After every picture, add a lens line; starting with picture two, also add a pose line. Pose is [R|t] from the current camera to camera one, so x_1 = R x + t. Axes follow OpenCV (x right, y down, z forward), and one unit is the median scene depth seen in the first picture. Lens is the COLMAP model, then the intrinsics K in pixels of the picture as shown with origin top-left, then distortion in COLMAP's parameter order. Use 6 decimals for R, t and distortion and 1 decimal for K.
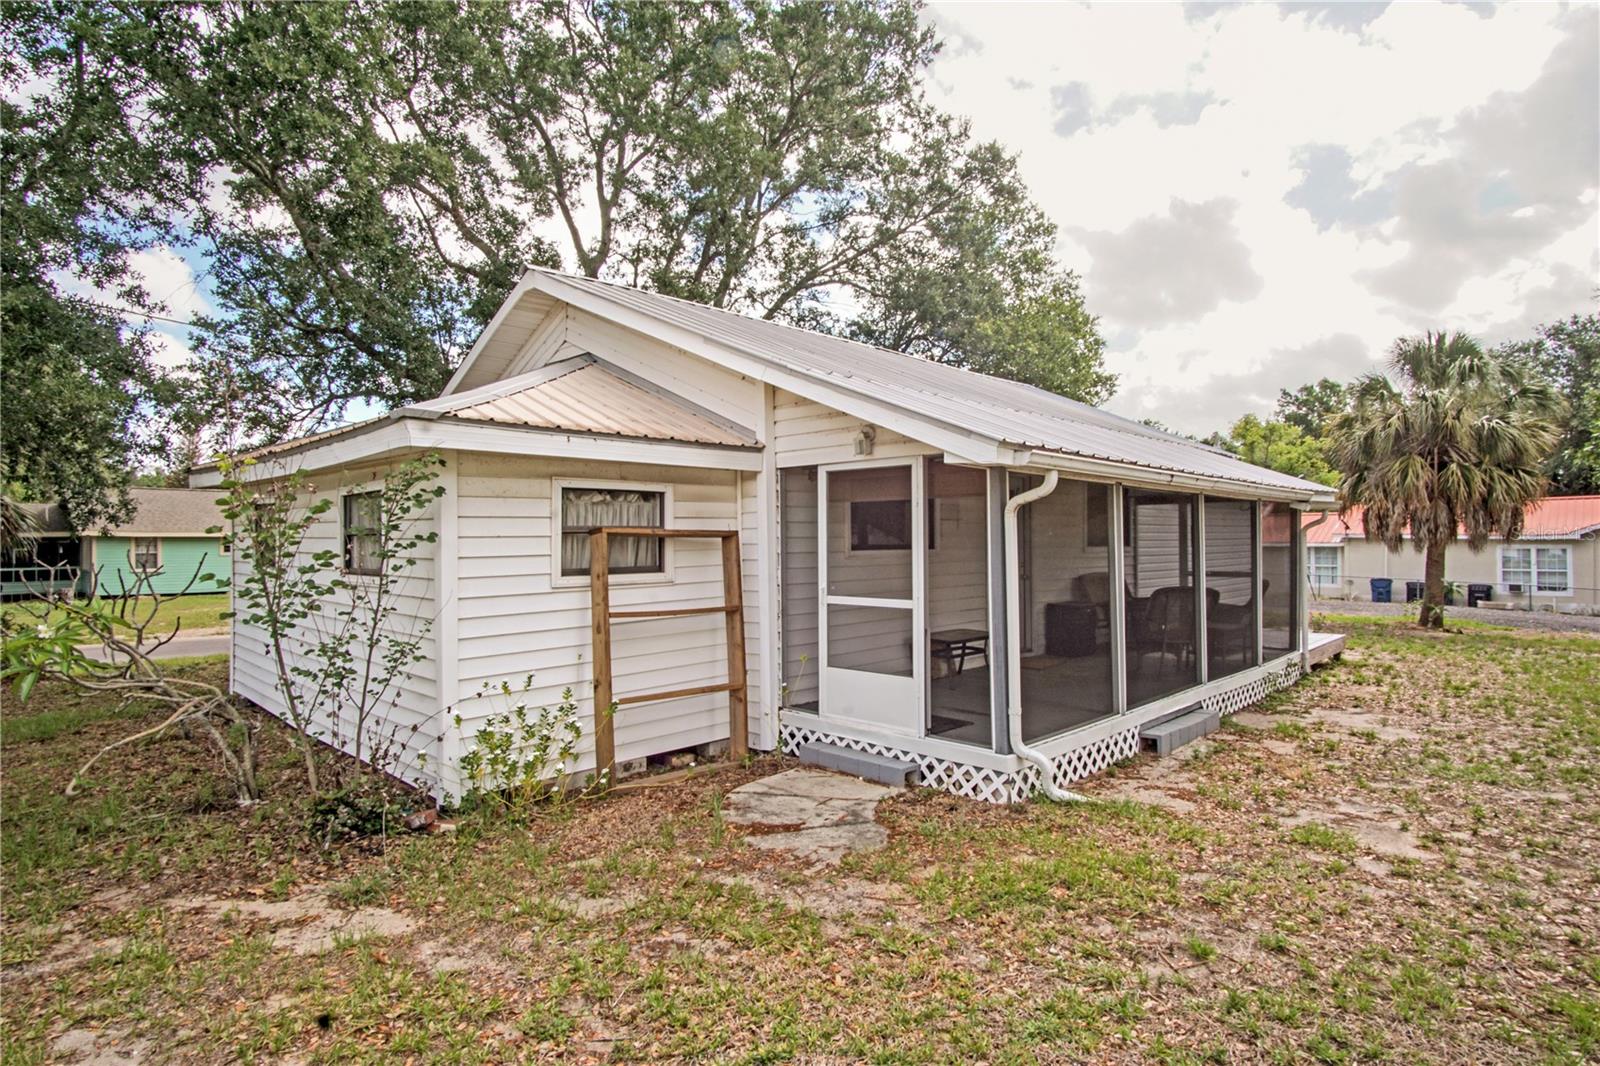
lens RADIAL K [[922.9, 0, 835.6], [0, 922.9, 526.7], [0, 0, 1]] dist [-0.000124, 0.000048]
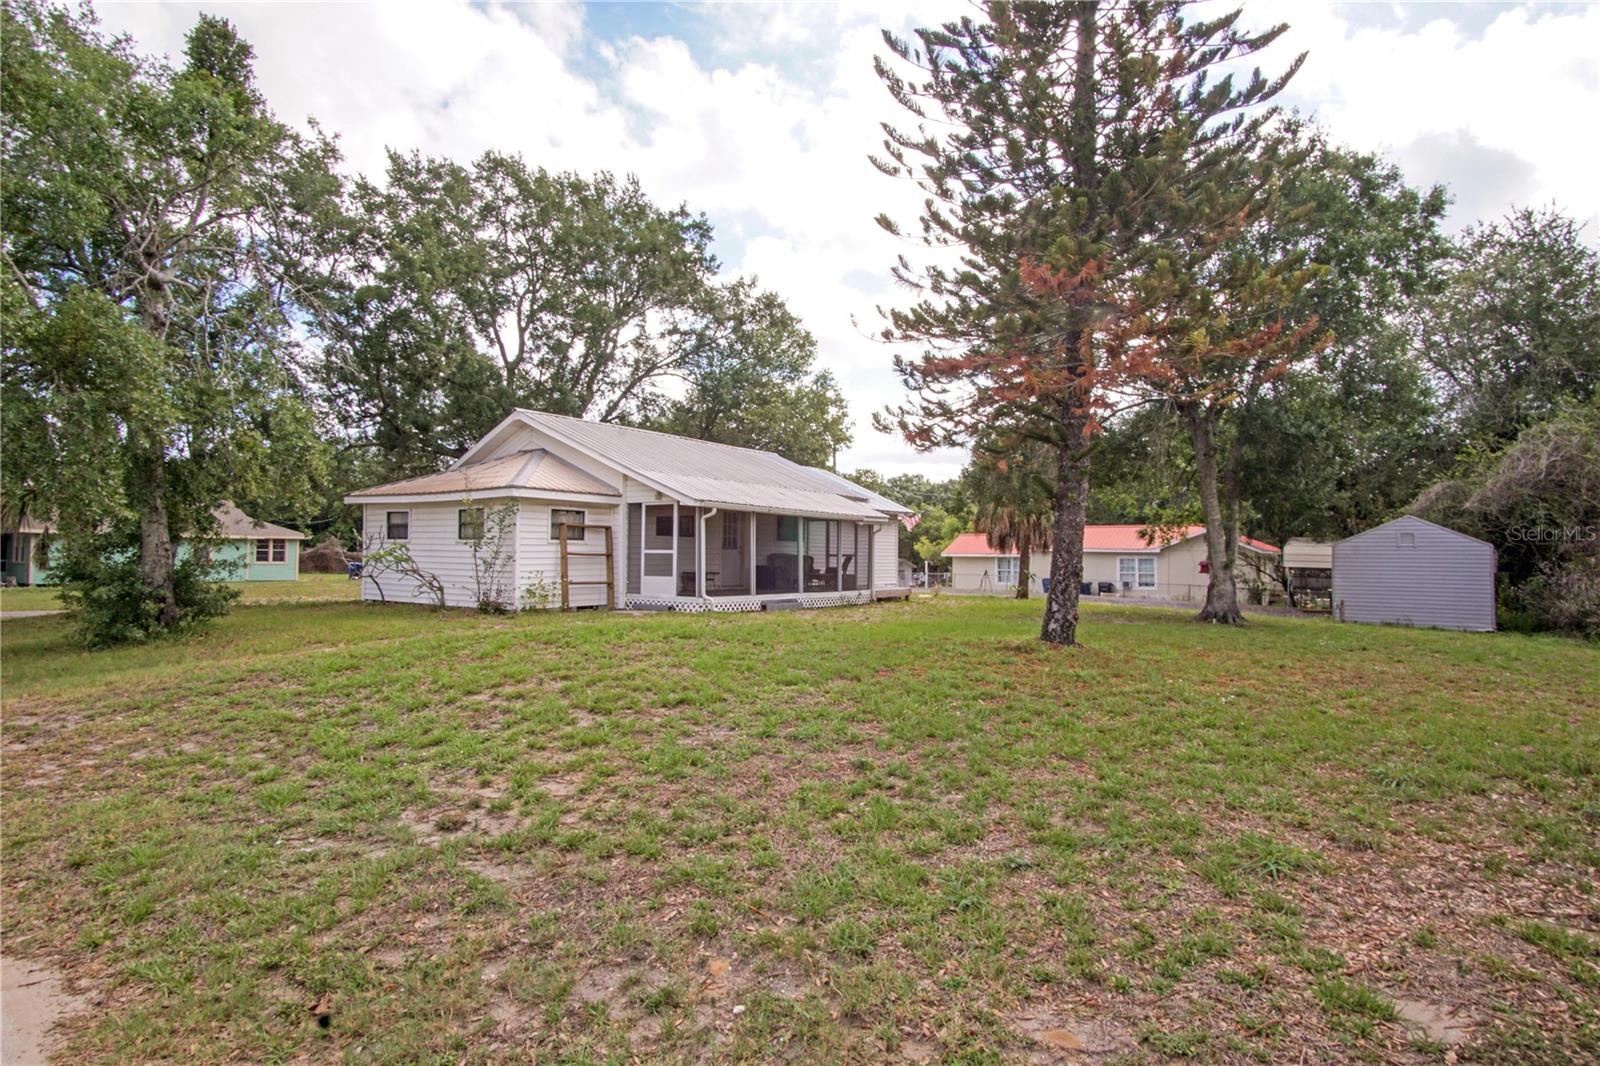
lens RADIAL K [[922.9, 0, 835.6], [0, 922.9, 526.7], [0, 0, 1]] dist [-0.000124, 0.000048]
pose [[0.986840, 0.020130, 0.160445, 0.109139], [-0.016997, 0.999638, -0.020876, 0.051622], [-0.160807, 0.017874, 0.986824, -1.790186]]
